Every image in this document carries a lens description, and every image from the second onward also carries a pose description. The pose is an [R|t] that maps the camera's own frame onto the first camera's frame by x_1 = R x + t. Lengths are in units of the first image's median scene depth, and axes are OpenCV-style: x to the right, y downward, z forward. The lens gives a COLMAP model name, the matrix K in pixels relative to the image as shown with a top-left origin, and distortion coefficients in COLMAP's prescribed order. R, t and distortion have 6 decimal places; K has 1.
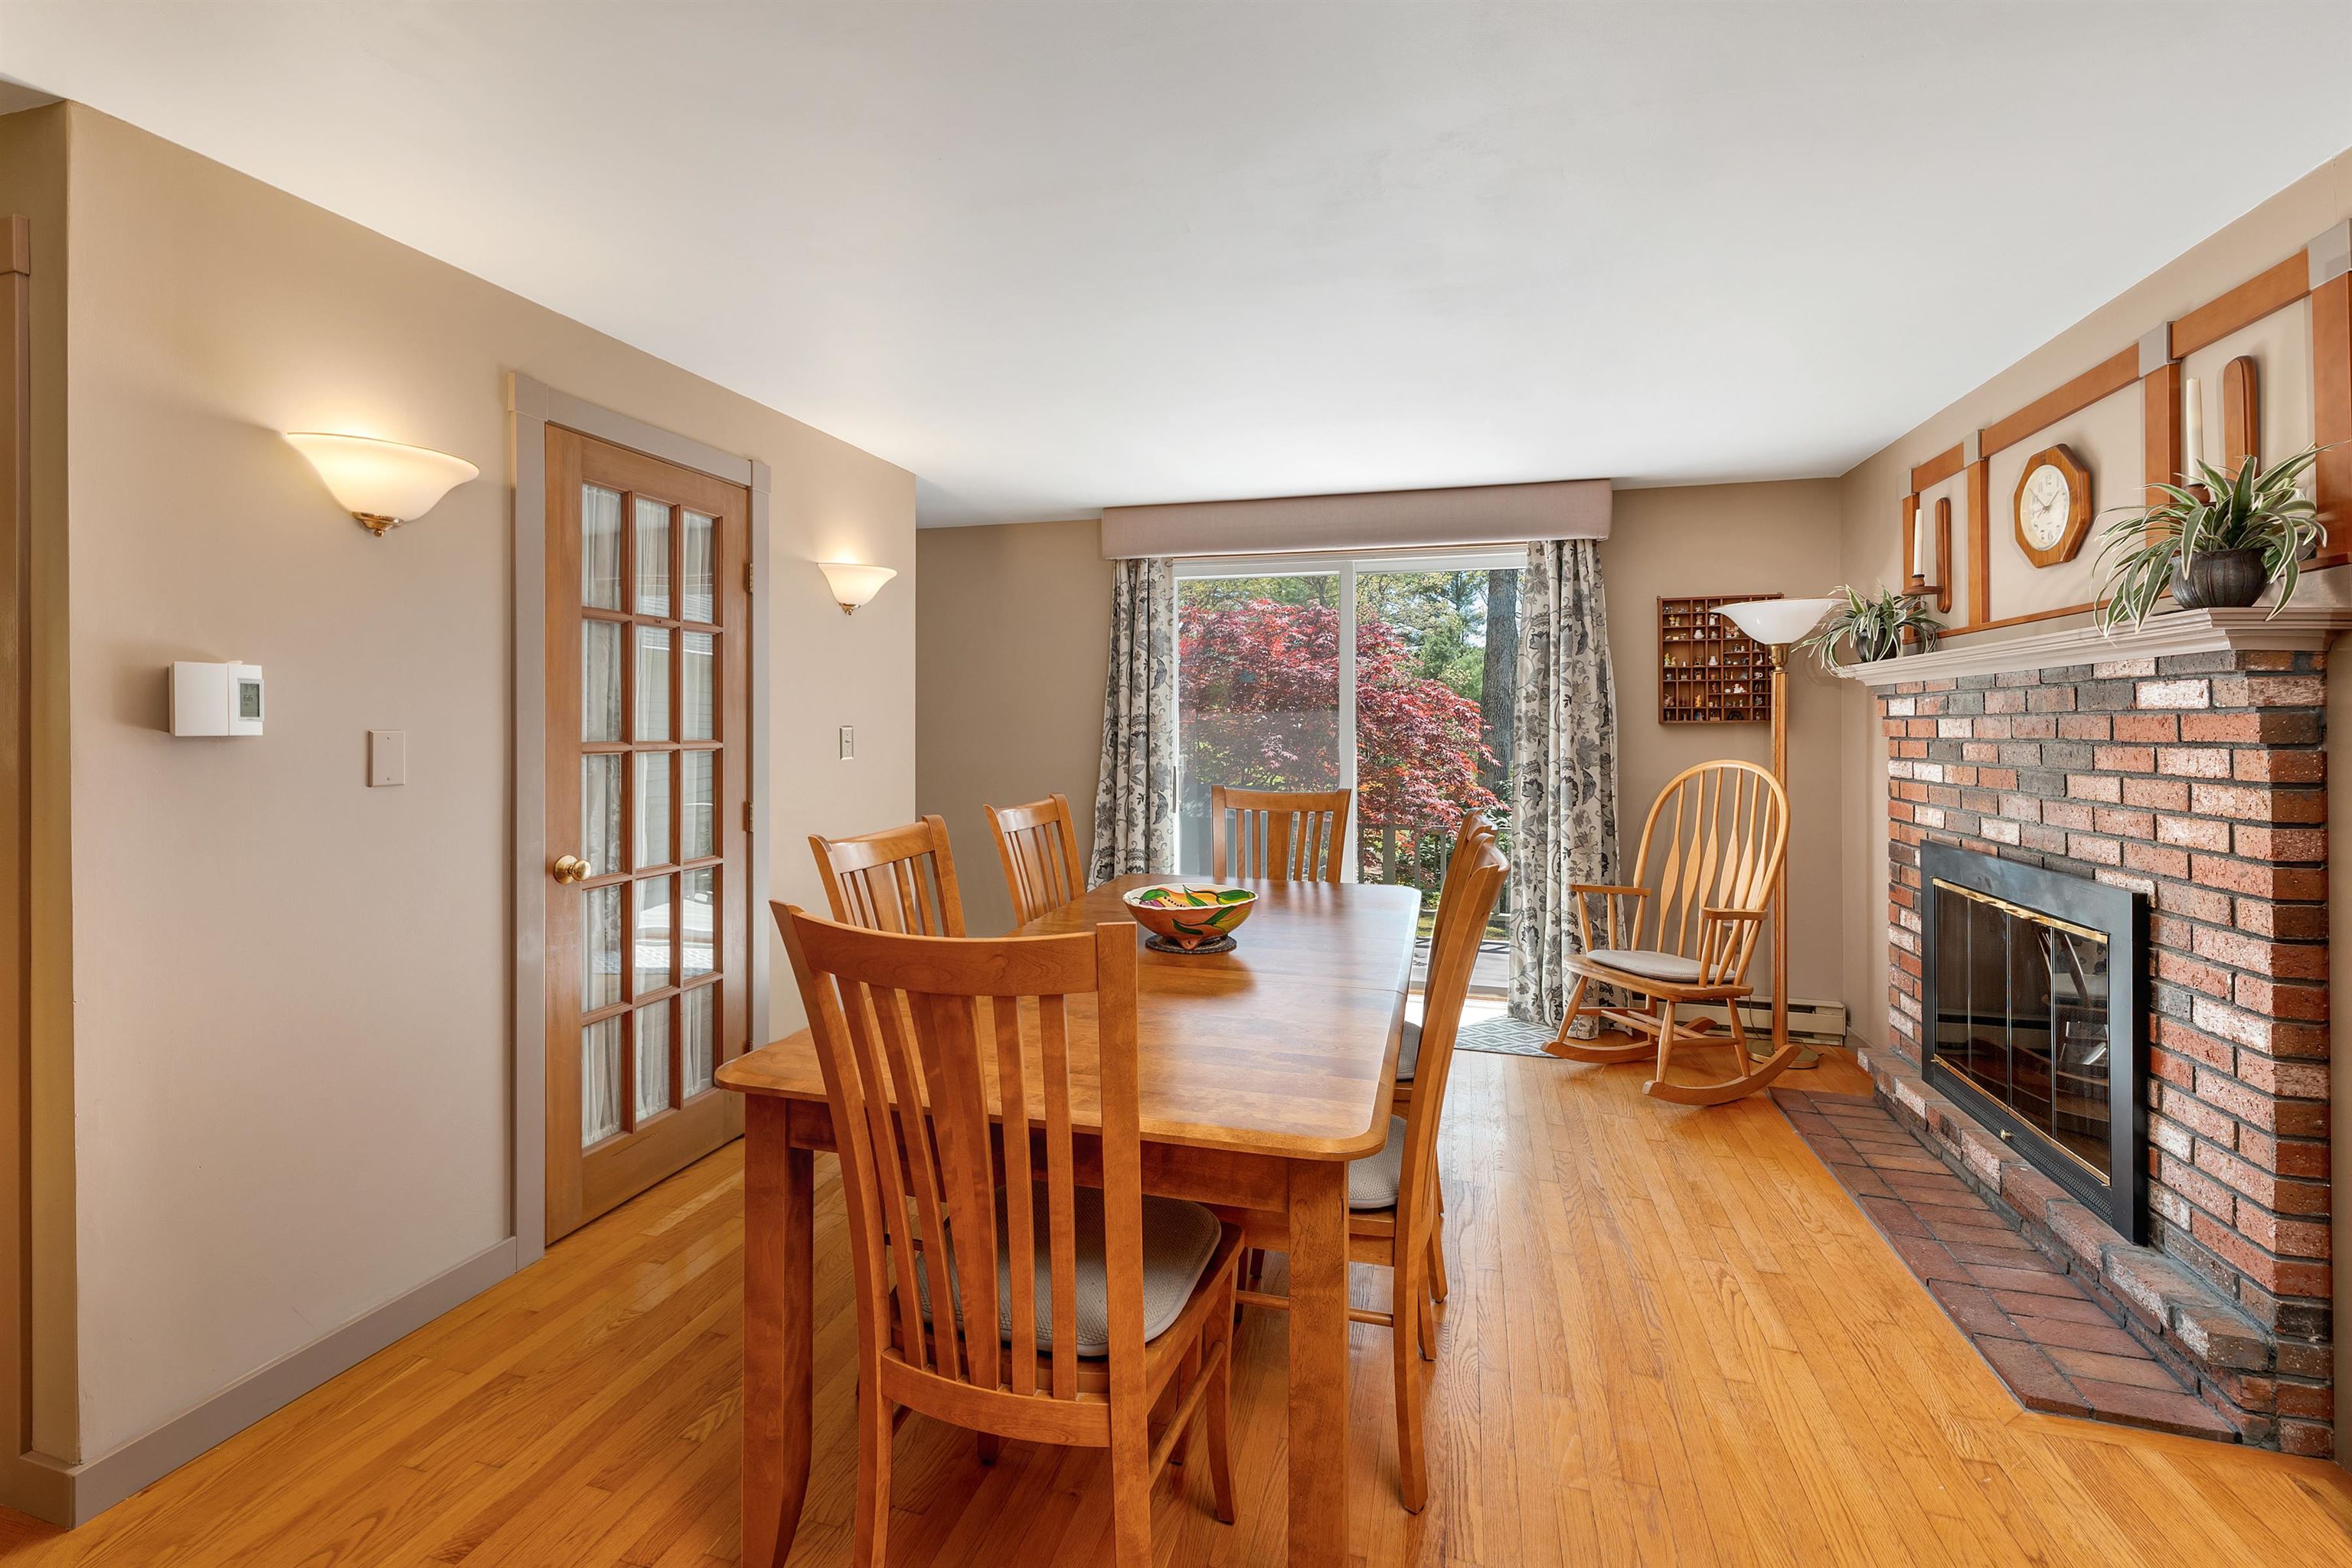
lens RADIAL K [[1006.1, 0, 1149.6], [0, 1006.1, 717.7], [0, 0, 1]] dist [-0.000331, -0.000498]
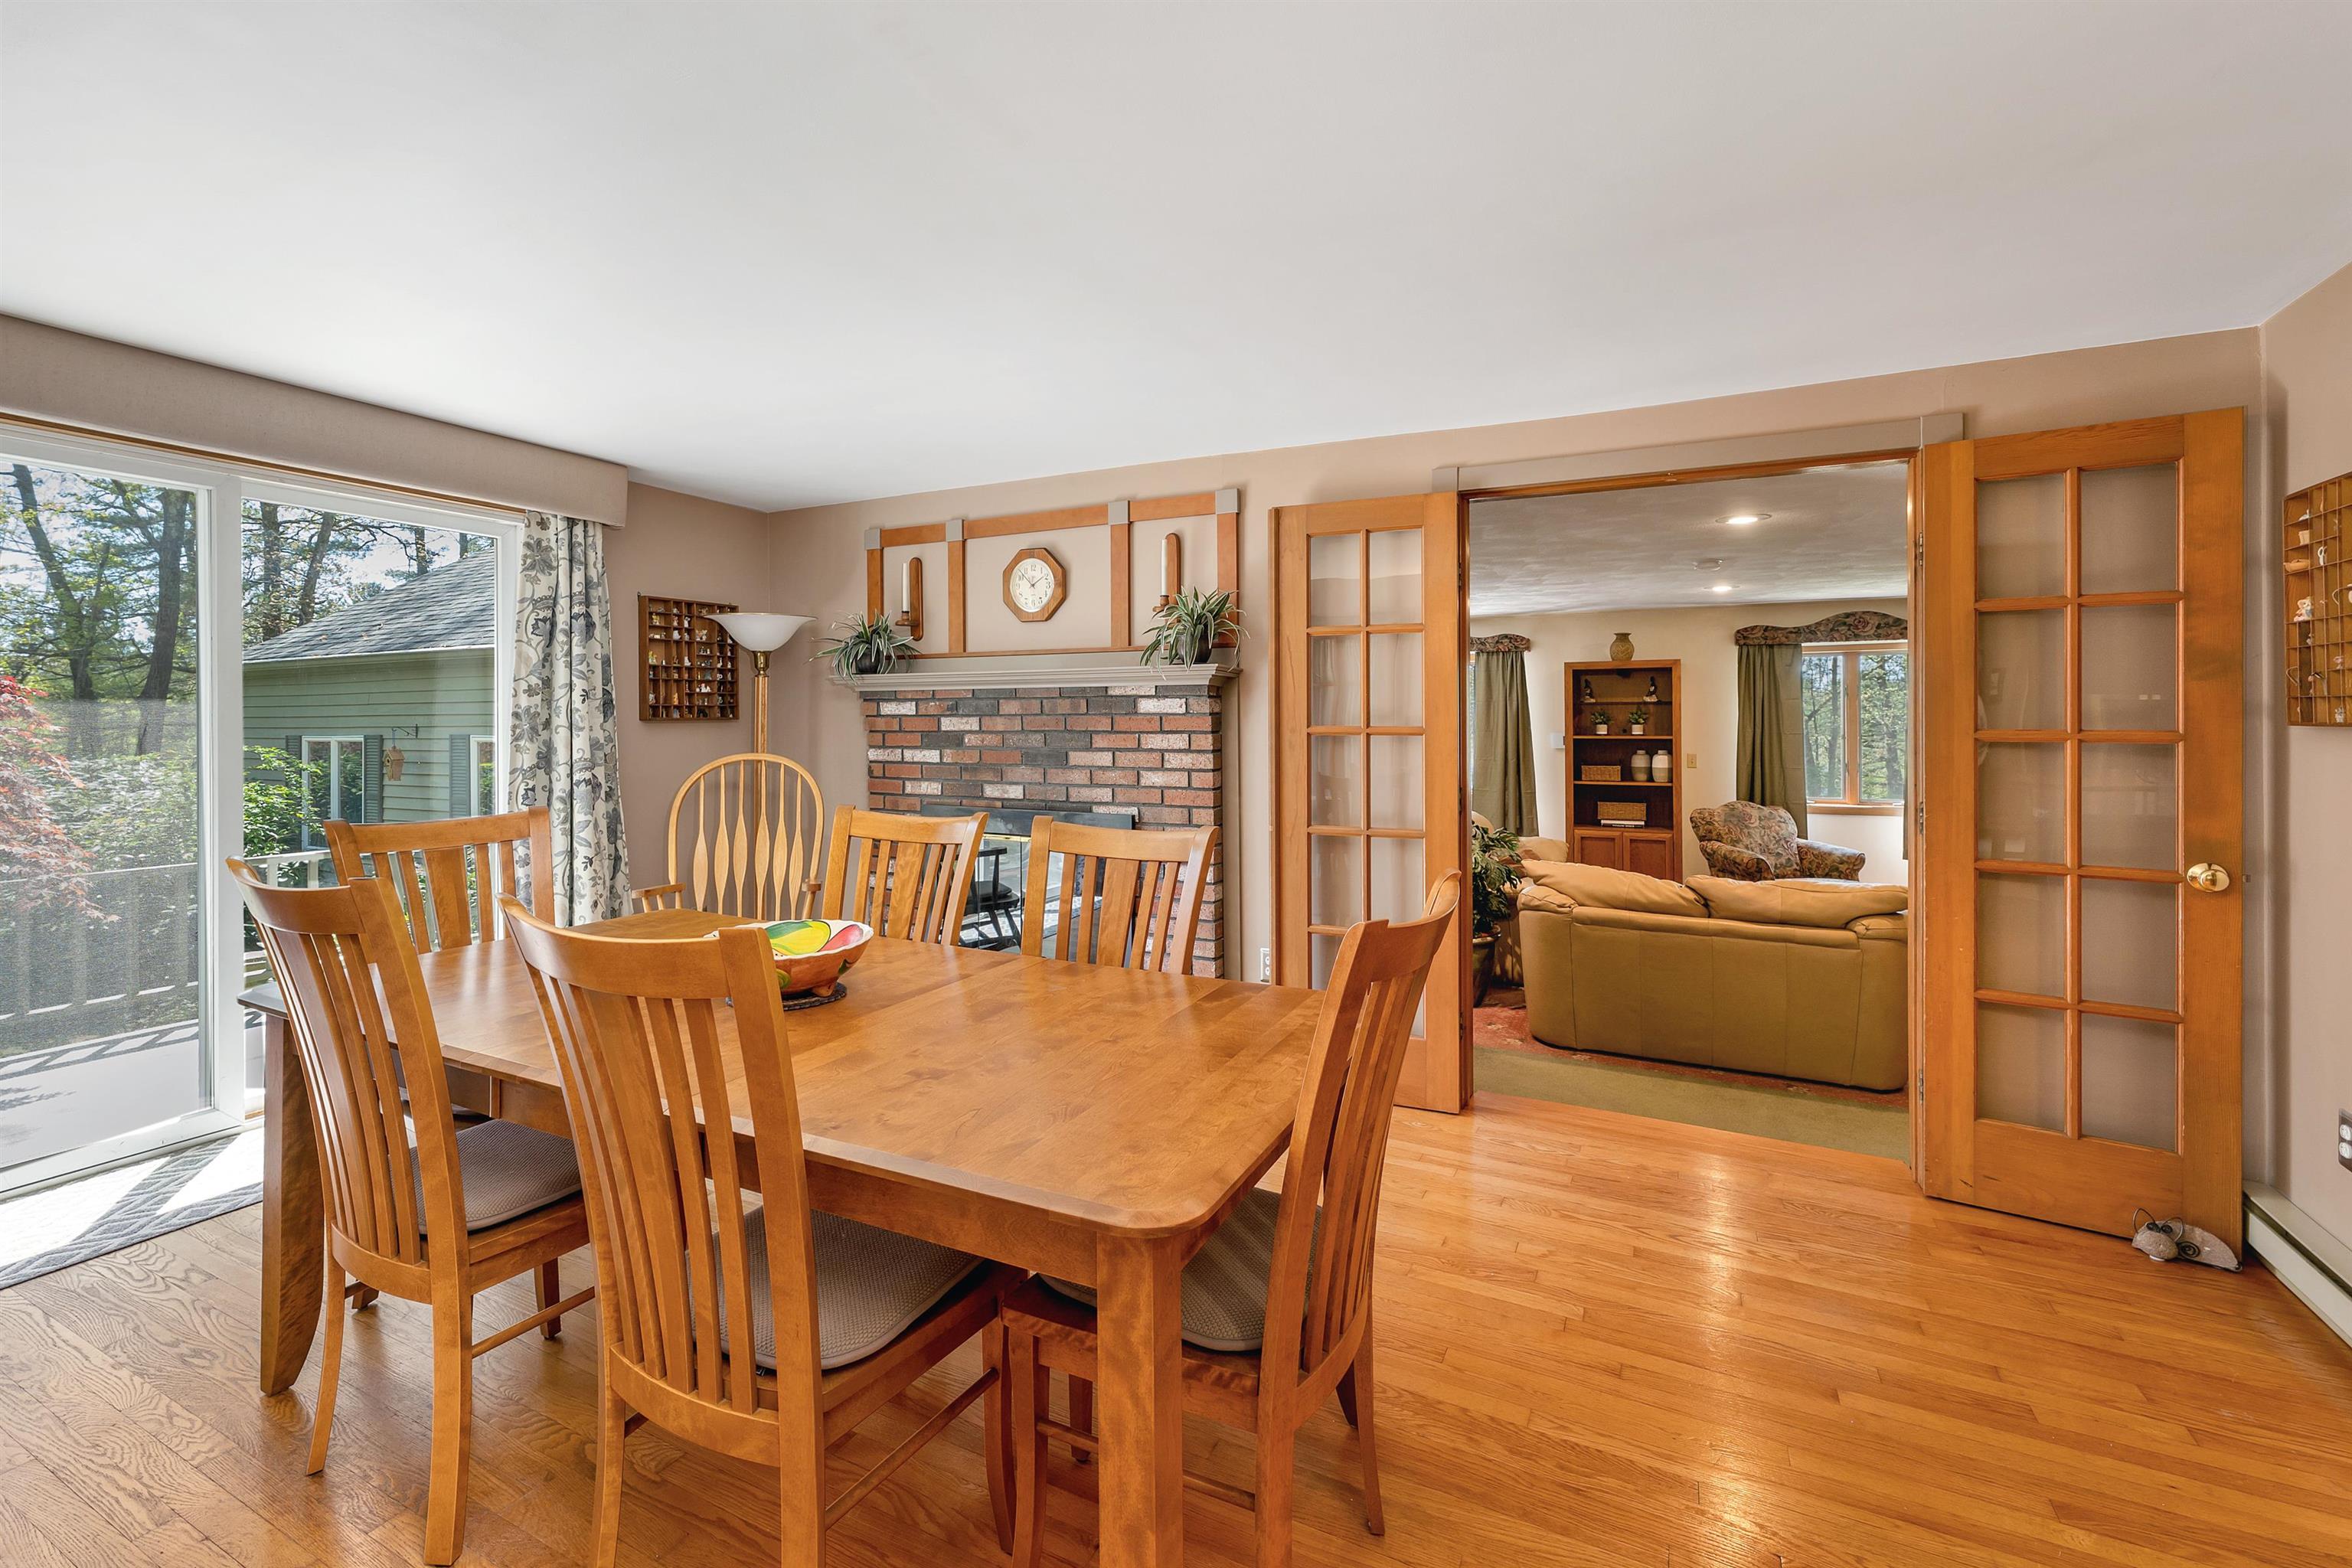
lens RADIAL K [[1006.1, 0, 1180.0], [0, 1006.1, 729.2], [0, 0, 1]] dist [-0.000331, -0.000498]
pose [[0.172635, -0.013227, 0.984897, -0.613513], [-0.005547, 0.999881, 0.014400, -0.004526], [-0.984970, -0.007949, 0.172542, 0.480464]]
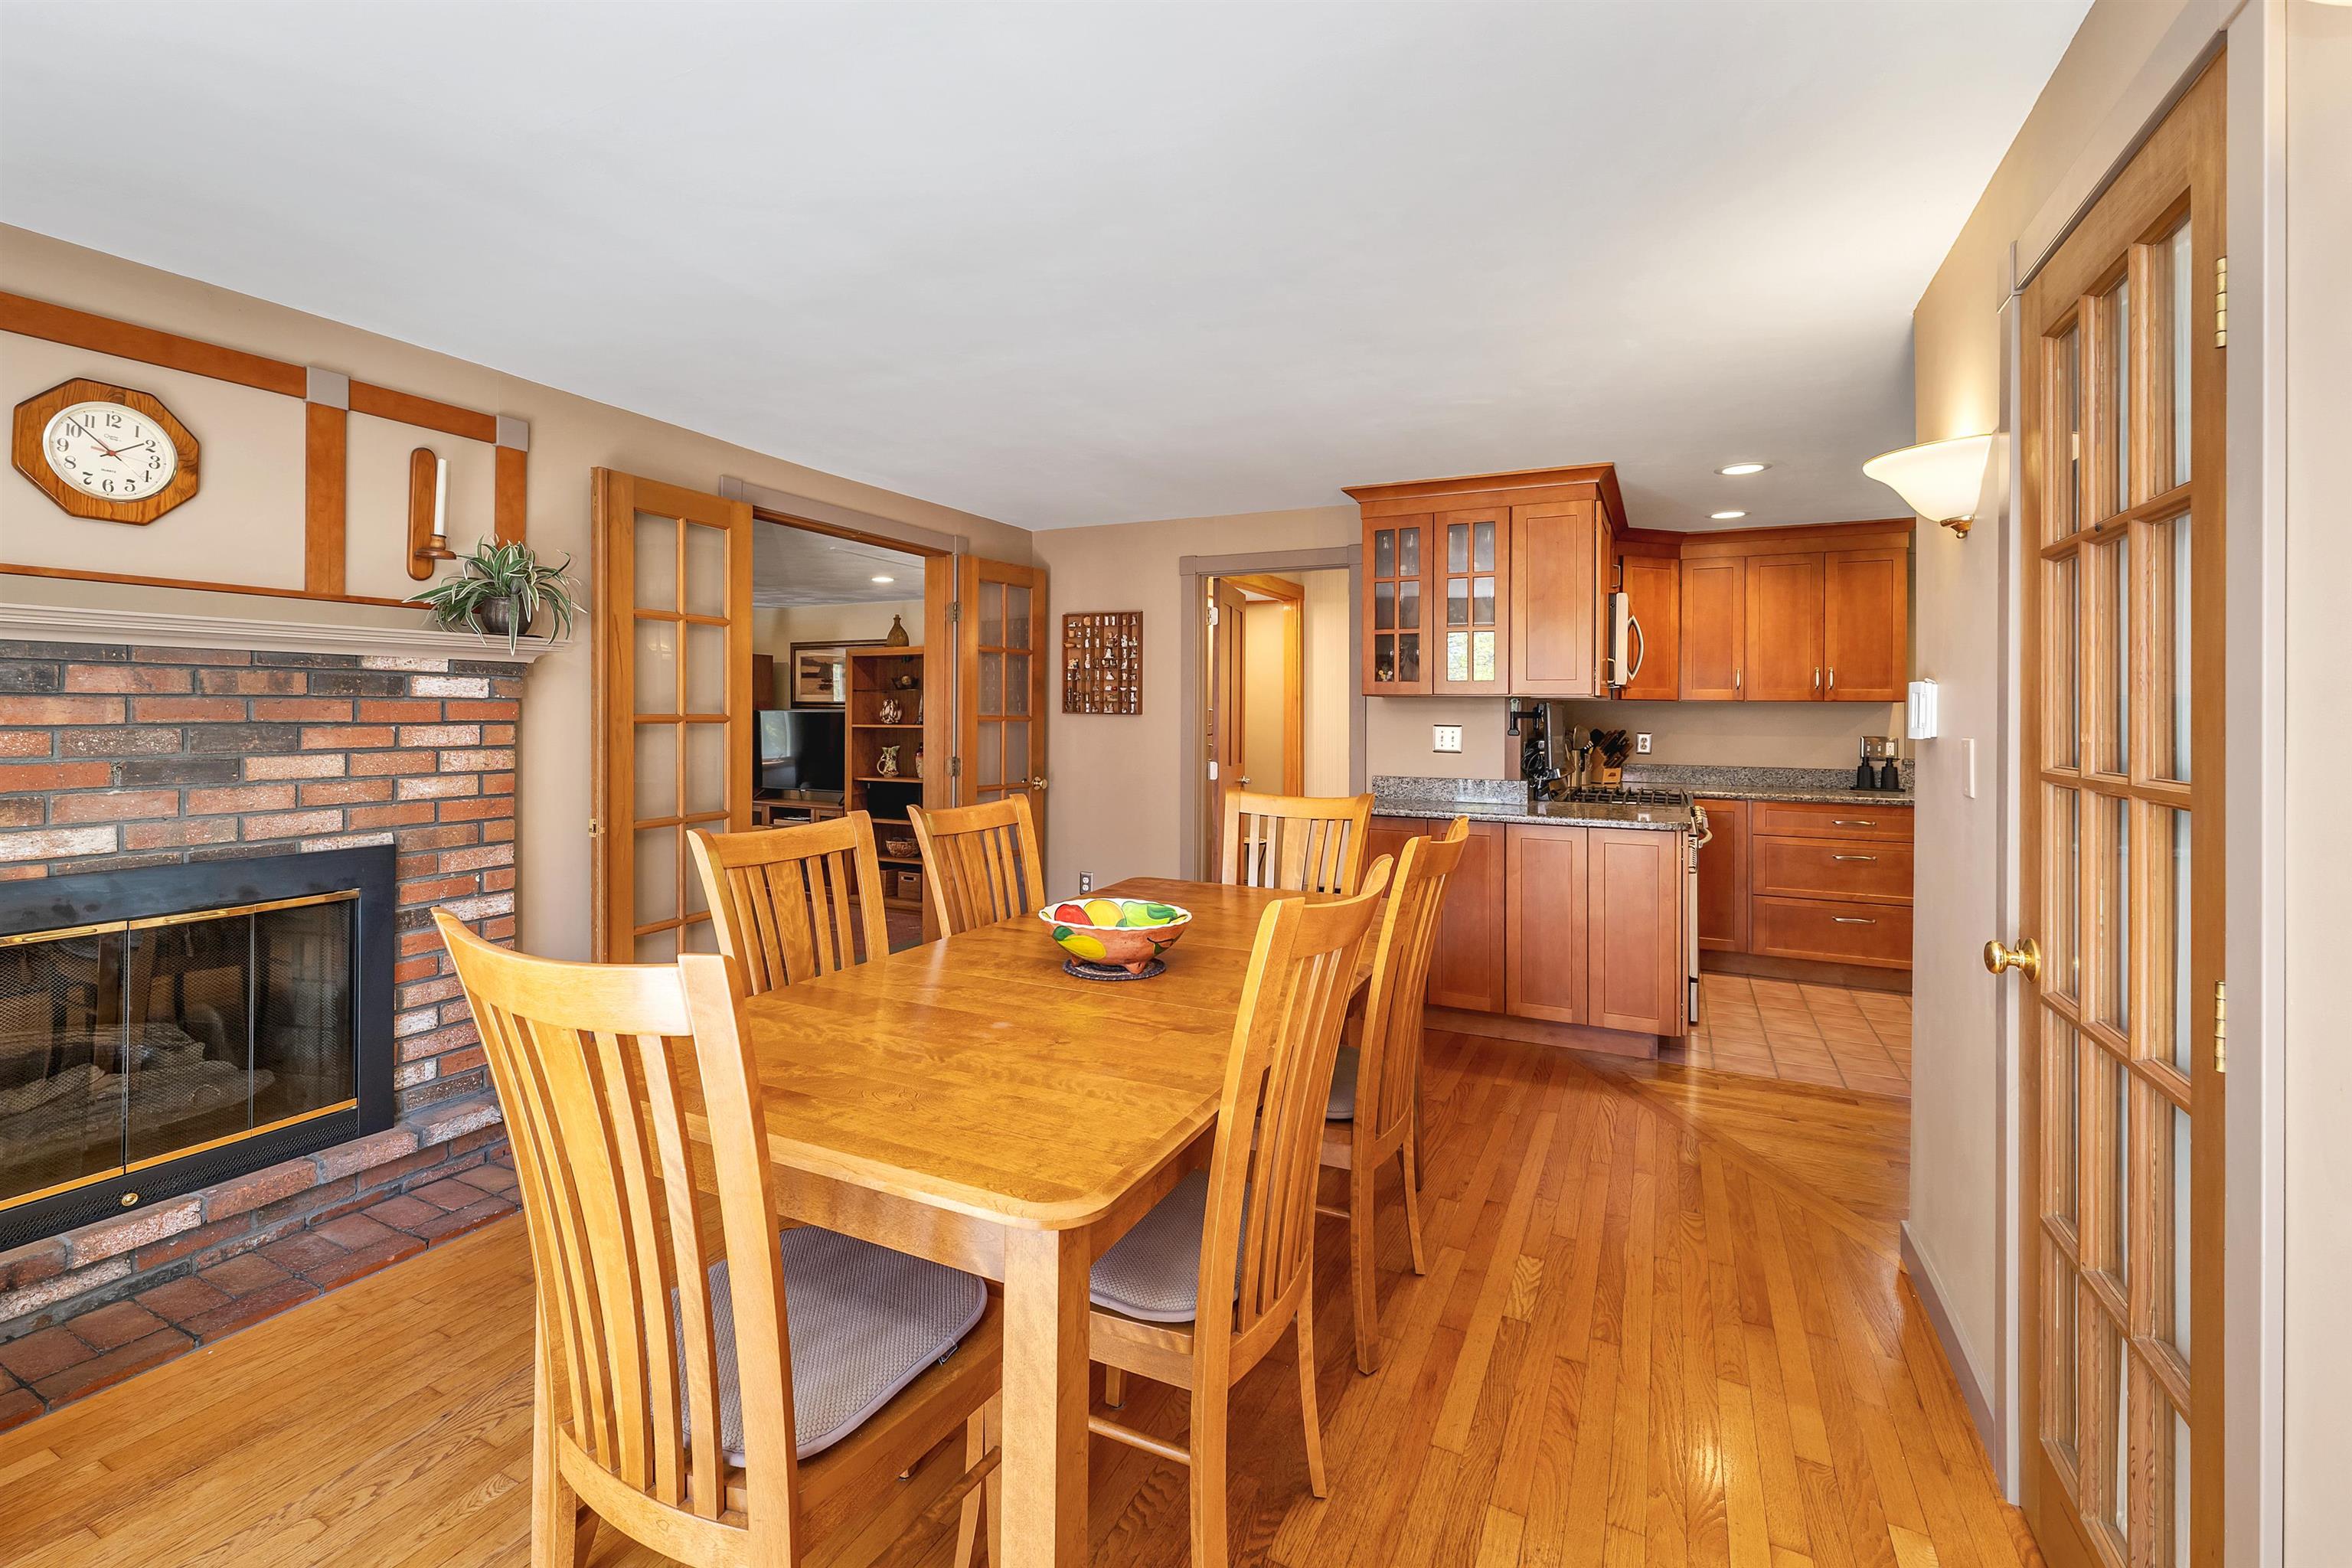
lens RADIAL K [[1006.1, 0, 1166.0], [0, 1006.1, 706.9], [0, 0, 1]] dist [-0.000331, -0.000498]
pose [[-0.985913, -0.013002, 0.166756, -0.130775], [-0.014809, 0.999844, -0.009599, 0.002253], [-0.166605, -0.011934, -0.985952, 1.638086]]
